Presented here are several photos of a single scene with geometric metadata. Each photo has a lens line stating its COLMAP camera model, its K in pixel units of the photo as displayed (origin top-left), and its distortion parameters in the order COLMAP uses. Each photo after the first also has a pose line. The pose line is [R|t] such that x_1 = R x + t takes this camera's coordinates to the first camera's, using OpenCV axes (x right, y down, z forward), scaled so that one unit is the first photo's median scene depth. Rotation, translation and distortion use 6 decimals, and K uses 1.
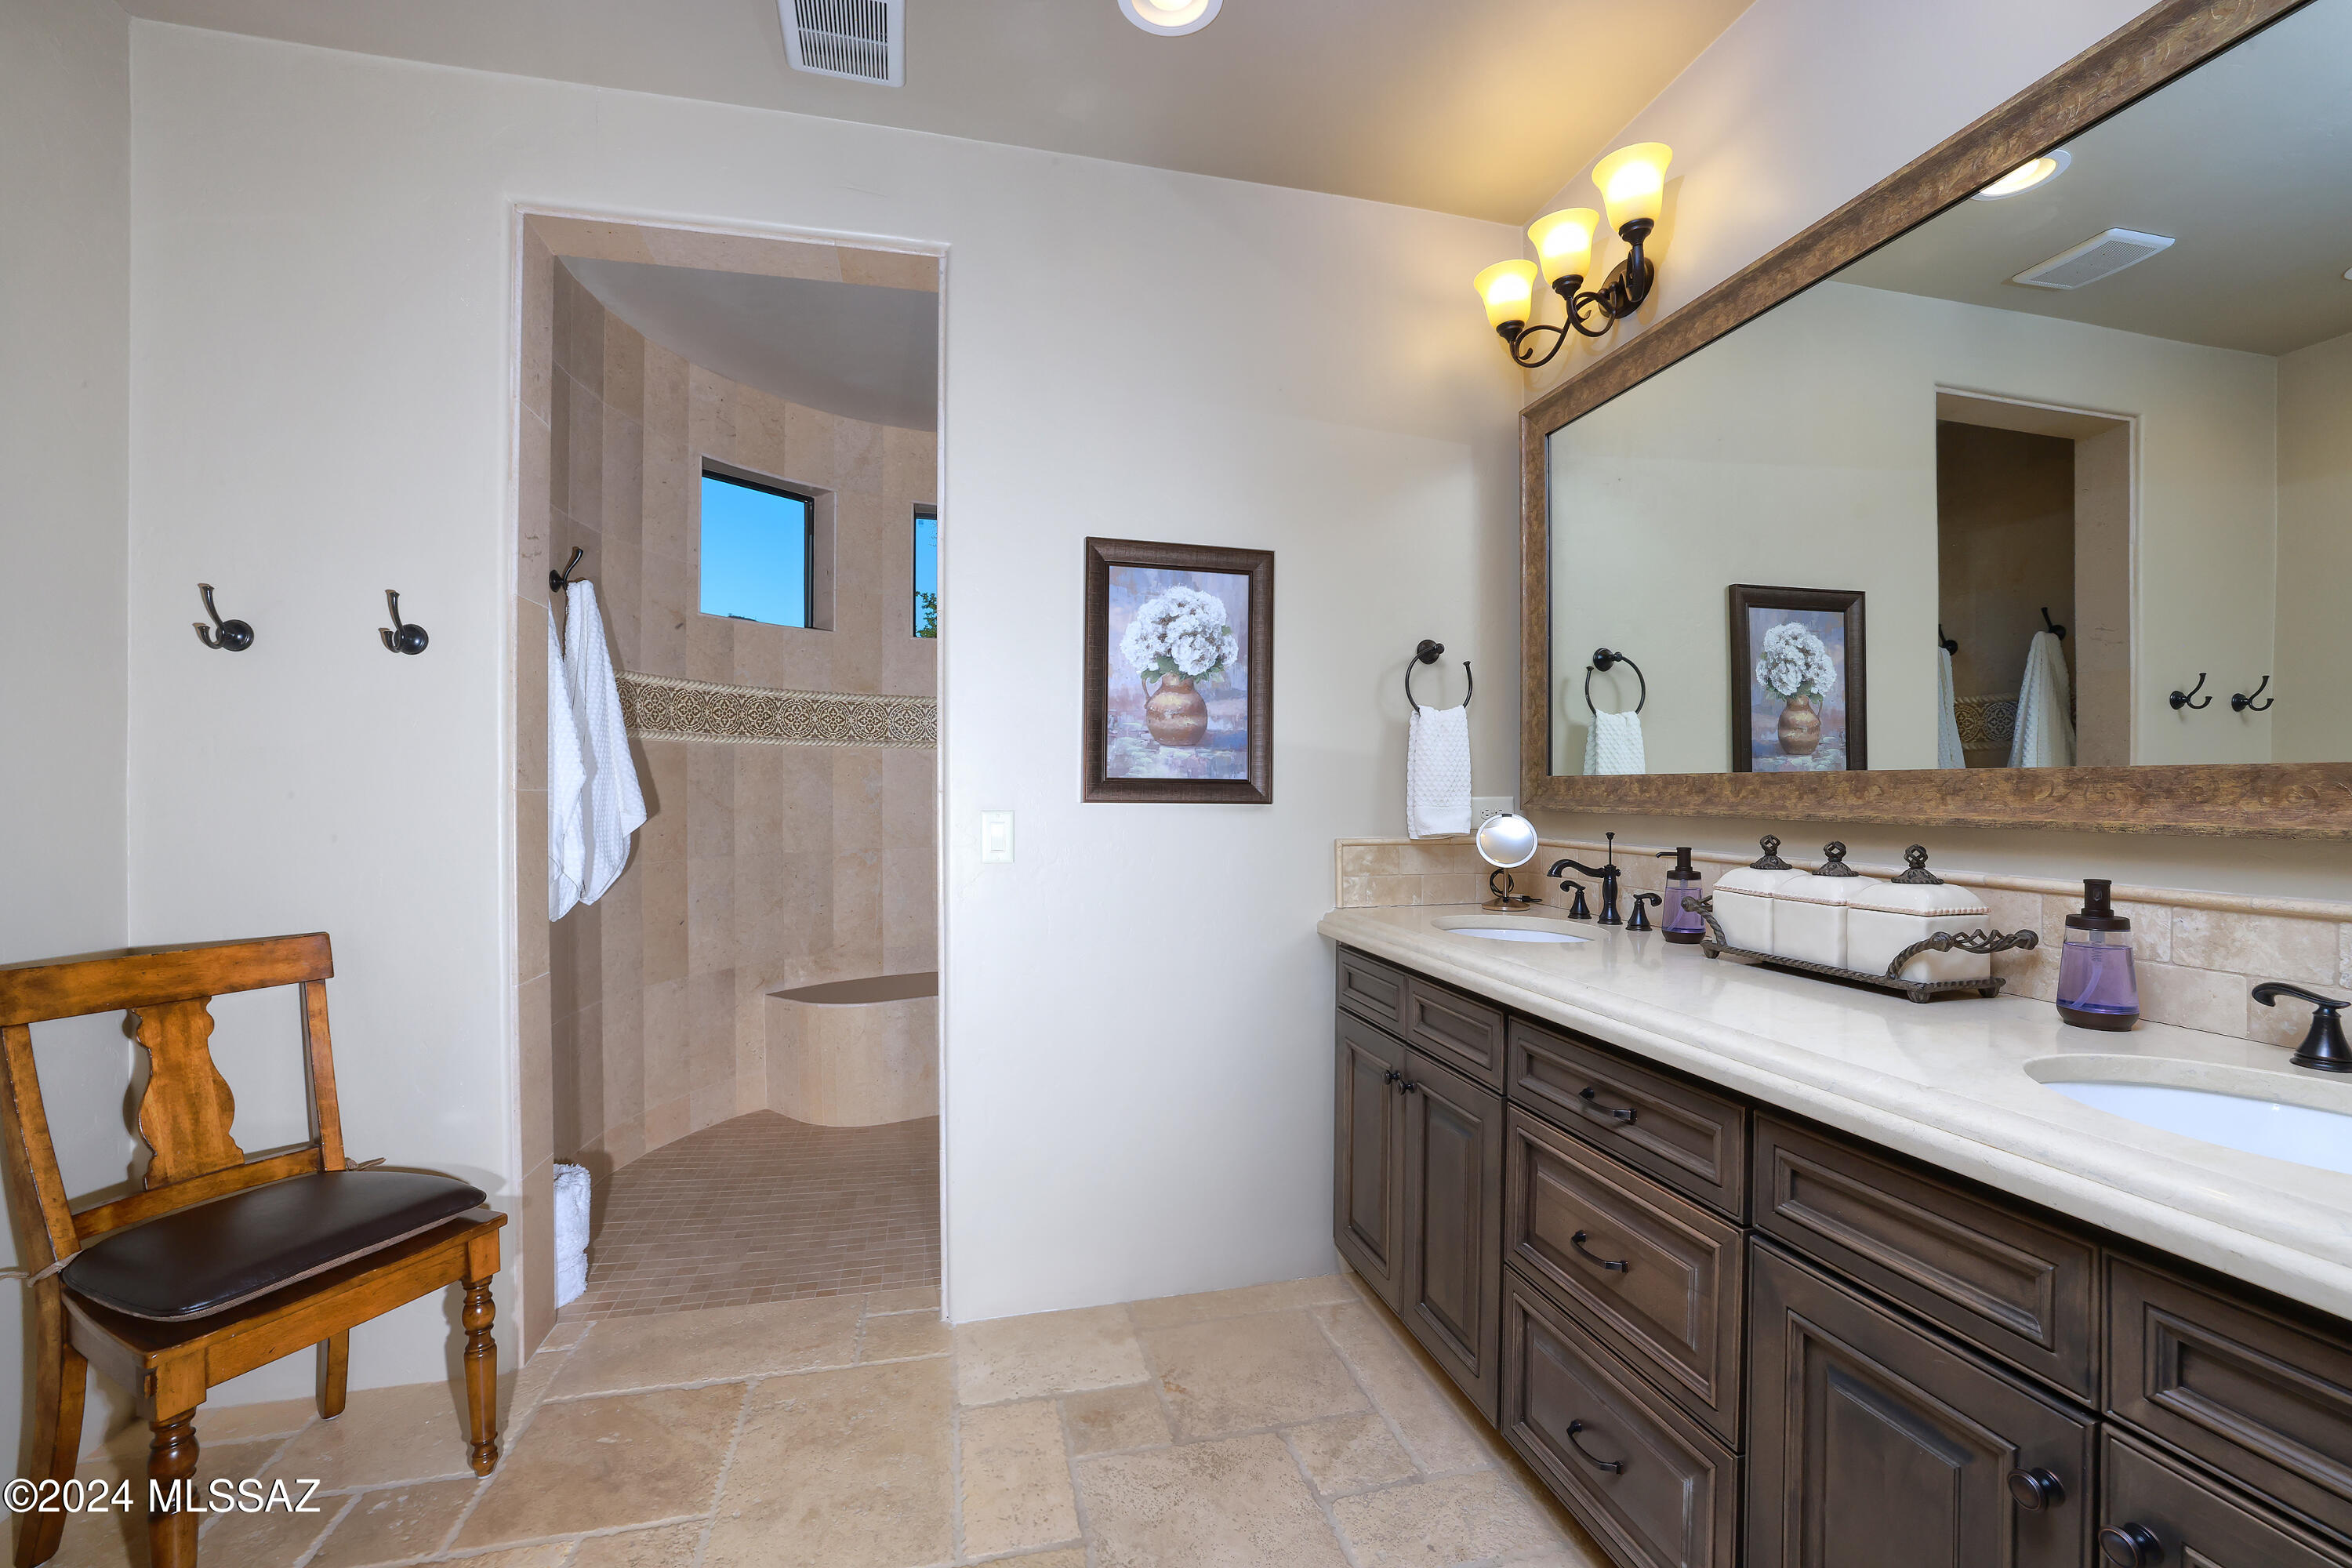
lens RADIAL K [[1013.1, 0, 1188.9], [0, 1013.1, 794.3], [0, 0, 1]] dist [-0.025955, 0.007773]
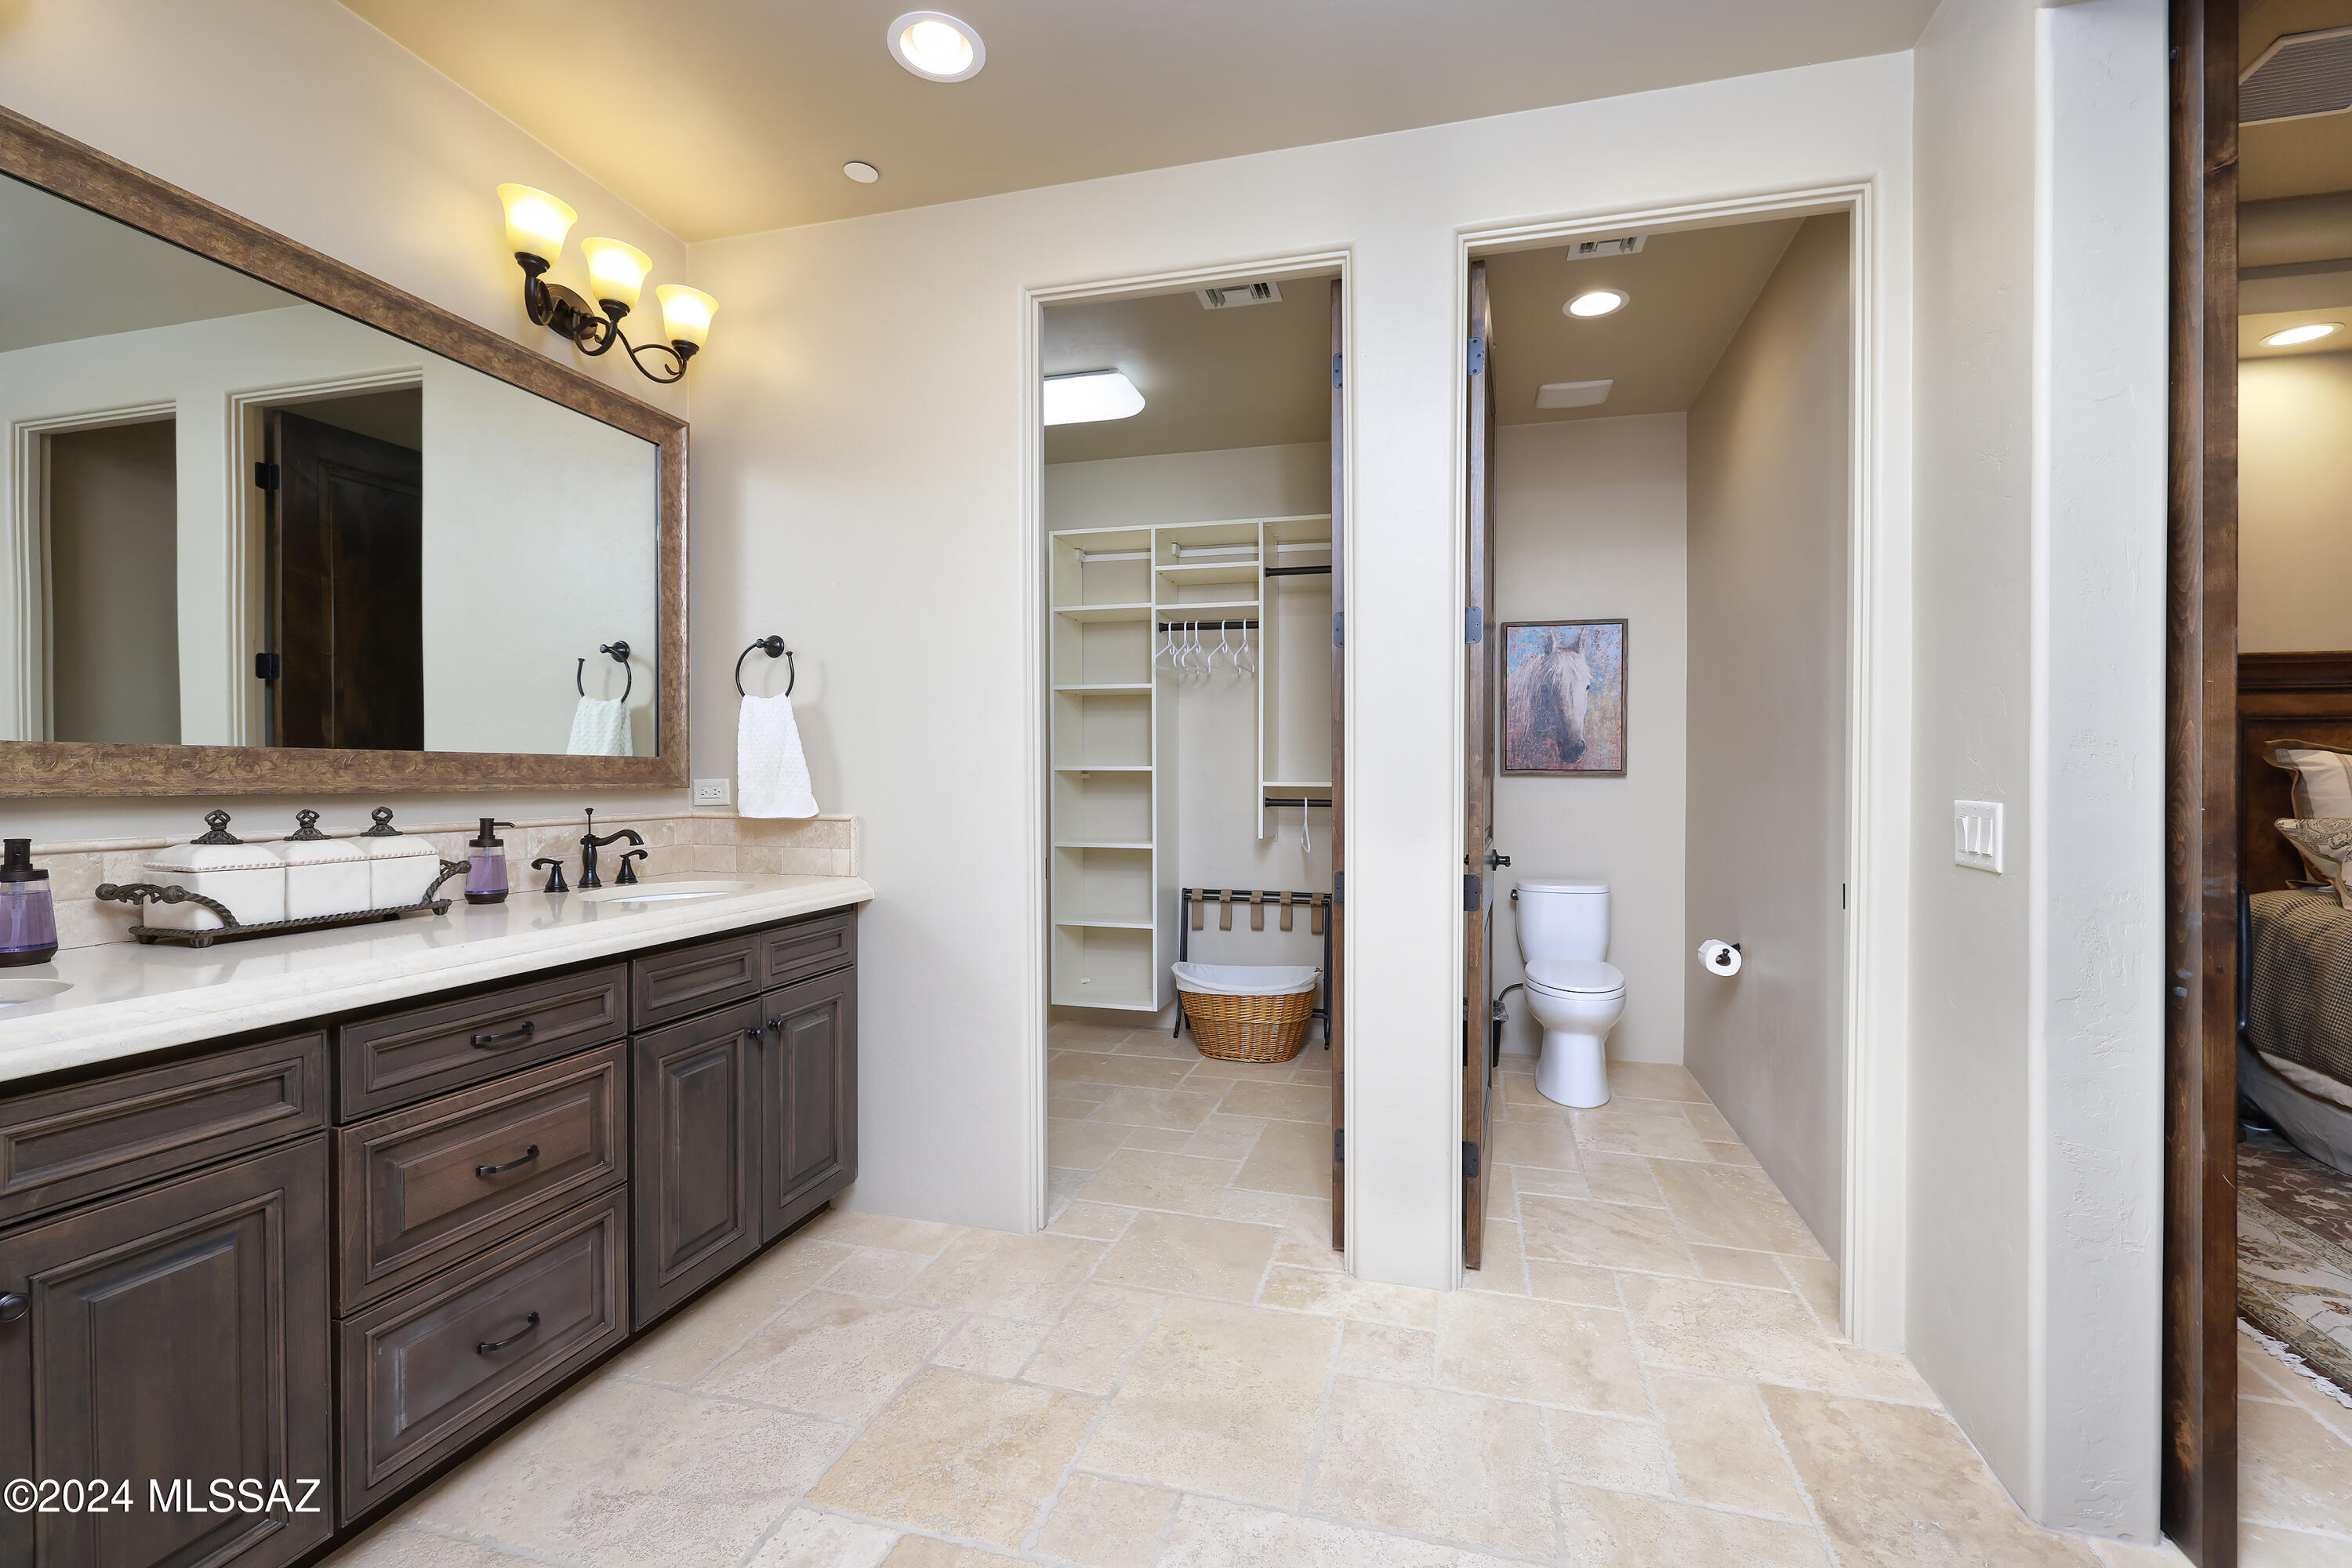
lens RADIAL K [[1013.1, 0, 1192.5], [0, 1013.1, 783.9], [0, 0, 1]] dist [-0.025955, 0.007773]
pose [[-0.872558, -0.017588, 0.488194, -0.821008], [-0.009774, 0.999780, 0.018550, -0.015245], [-0.488413, 0.011414, -0.872538, 1.555788]]
